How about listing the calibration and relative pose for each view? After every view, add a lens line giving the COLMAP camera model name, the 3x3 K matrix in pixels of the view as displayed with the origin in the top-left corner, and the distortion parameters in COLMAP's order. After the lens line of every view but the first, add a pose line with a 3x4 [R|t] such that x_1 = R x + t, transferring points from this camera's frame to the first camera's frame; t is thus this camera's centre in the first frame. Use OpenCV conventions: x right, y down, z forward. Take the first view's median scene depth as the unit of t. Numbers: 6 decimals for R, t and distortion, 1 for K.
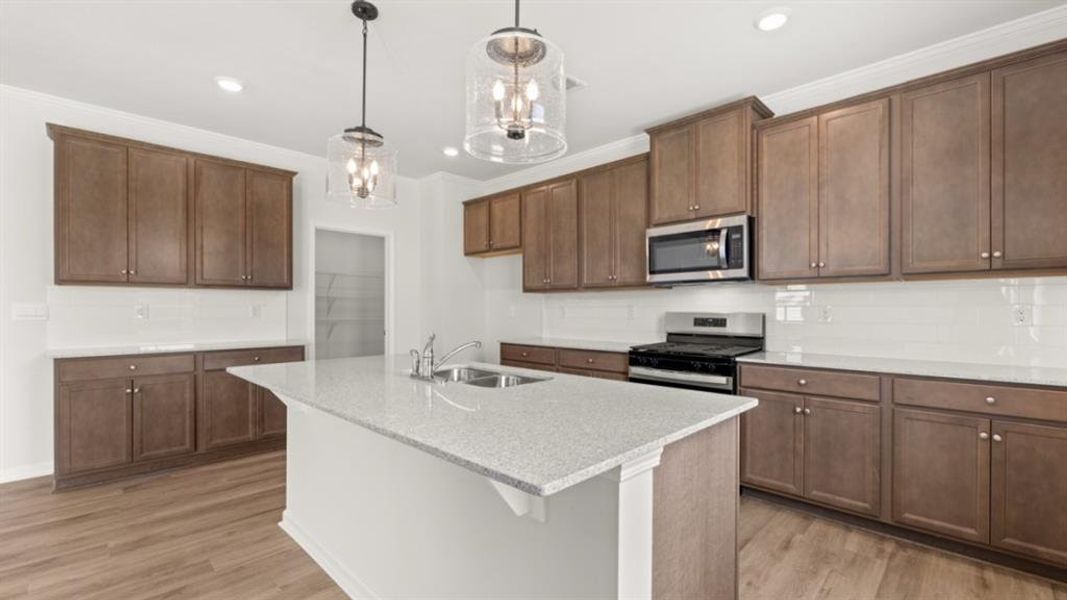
lens RADIAL K [[455.6, 0, 529.4], [0, 455.6, 309.6], [0, 0, 1]] dist [-0.002942, -0.000074]
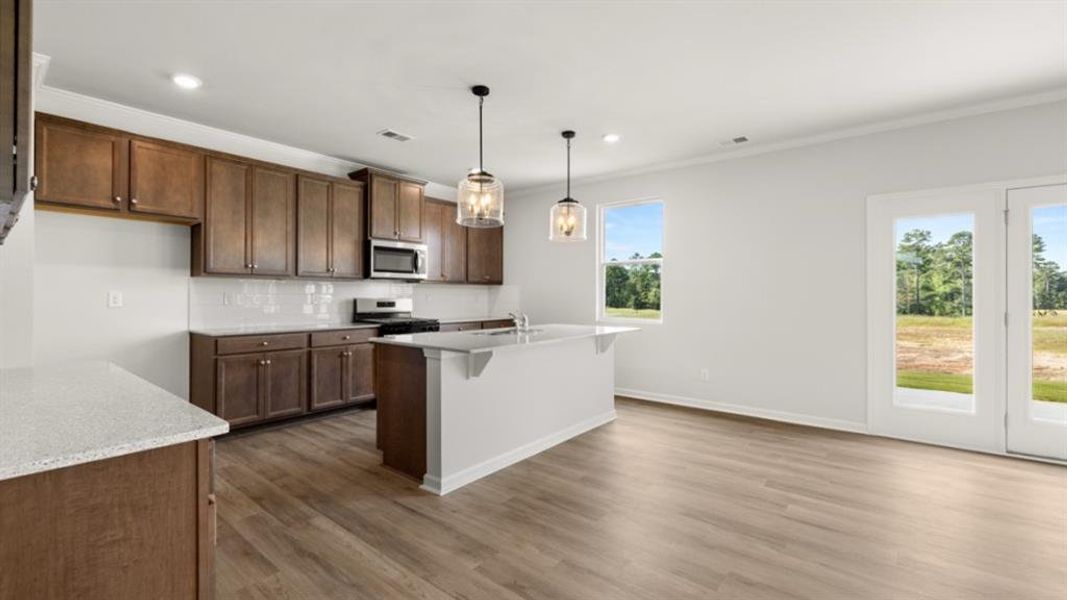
lens RADIAL K [[455.6, 0, 528.8], [0, 455.6, 296.1], [0, 0, 1]] dist [-0.002942, -0.000074]
pose [[-0.103604, 0.001014, 0.994618, -1.645372], [0.001967, 0.999998, -0.000815, 0.001213], [-0.994617, 0.001872, -0.103606, 0.902674]]
